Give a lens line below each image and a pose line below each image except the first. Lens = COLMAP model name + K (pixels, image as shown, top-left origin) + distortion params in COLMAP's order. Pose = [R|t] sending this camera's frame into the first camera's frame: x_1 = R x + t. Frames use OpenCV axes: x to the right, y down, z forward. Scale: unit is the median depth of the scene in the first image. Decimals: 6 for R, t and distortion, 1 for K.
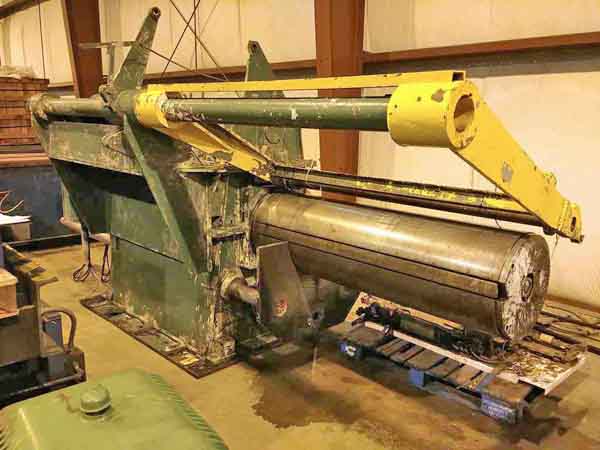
lens RADIAL K [[535.4, 0, 298.3], [0, 535.4, 223.1], [0, 0, 1]] dist [0.127612, -0.183067]
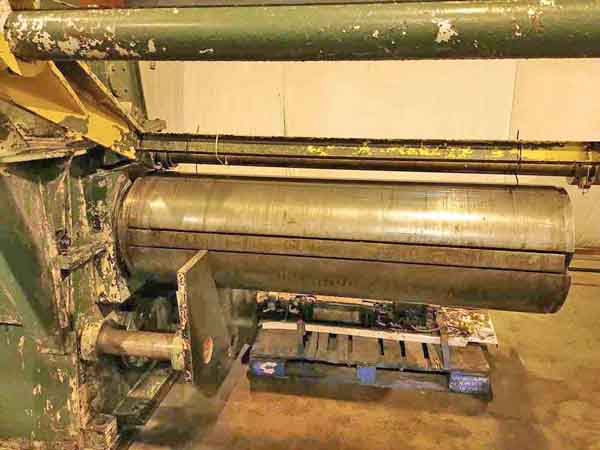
lens RADIAL K [[535.4, 0, 304.2], [0, 535.4, 226.7], [0, 0, 1]] dist [0.127612, -0.183067]
pose [[0.809821, -0.194981, 0.553328, -0.261278], [0.136527, 0.979896, 0.145482, -0.067238], [-0.570570, -0.042271, 0.820161, 0.375030]]
